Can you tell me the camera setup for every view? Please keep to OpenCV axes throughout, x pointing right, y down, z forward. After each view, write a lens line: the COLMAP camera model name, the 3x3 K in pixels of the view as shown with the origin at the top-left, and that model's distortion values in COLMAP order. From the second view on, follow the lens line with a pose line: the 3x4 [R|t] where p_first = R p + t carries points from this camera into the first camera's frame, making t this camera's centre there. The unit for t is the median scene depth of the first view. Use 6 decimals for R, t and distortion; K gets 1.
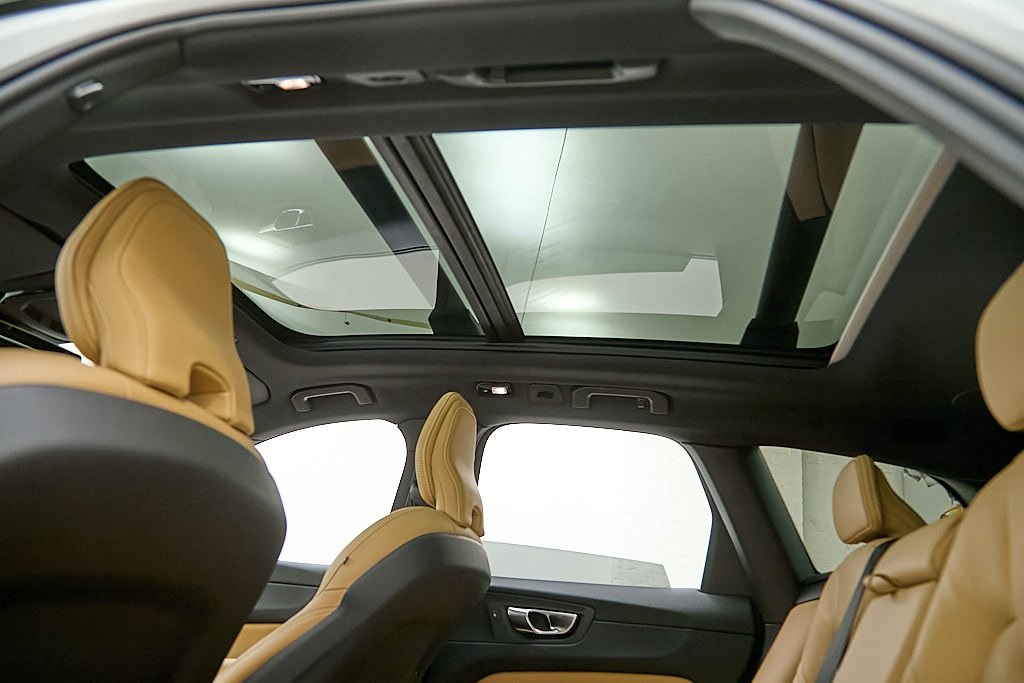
lens RADIAL K [[698.2, 0, 512.0], [0, 698.2, 341.5], [0, 0, 1]] dist [0.003958, -0.001324]
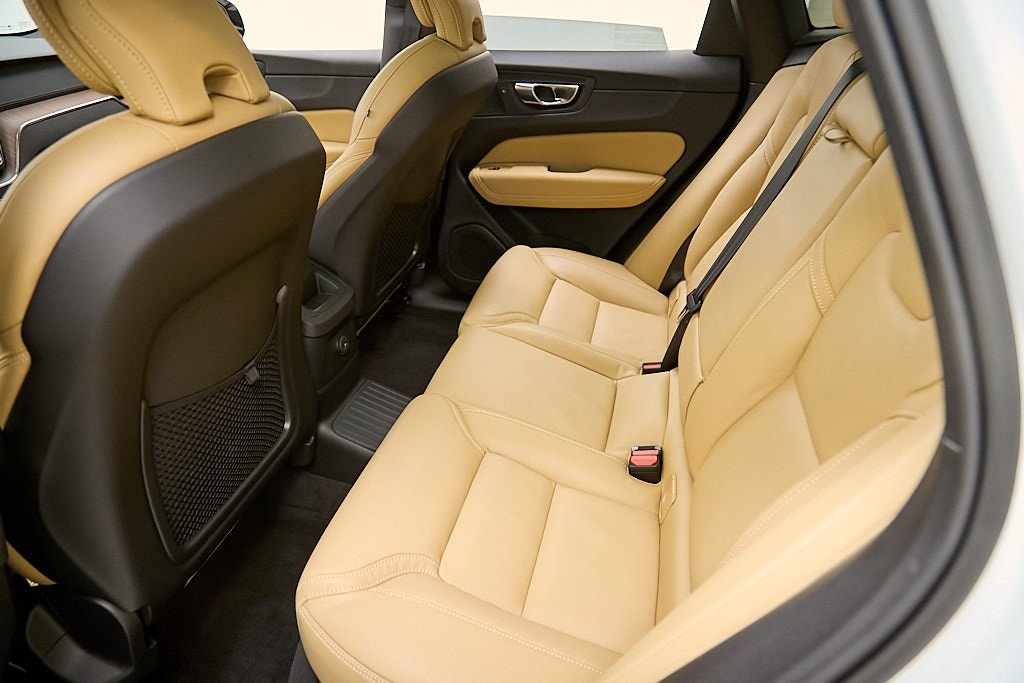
lens RADIAL K [[698.2, 0, 512.0], [0, 698.2, 341.5], [0, 0, 1]] dist [0.003958, -0.001324]
pose [[0.994582, -0.091144, -0.049986, 0.008040], [0.096460, 0.629953, 0.770620, -0.212843], [-0.038749, -0.771266, 0.635332, 0.006705]]
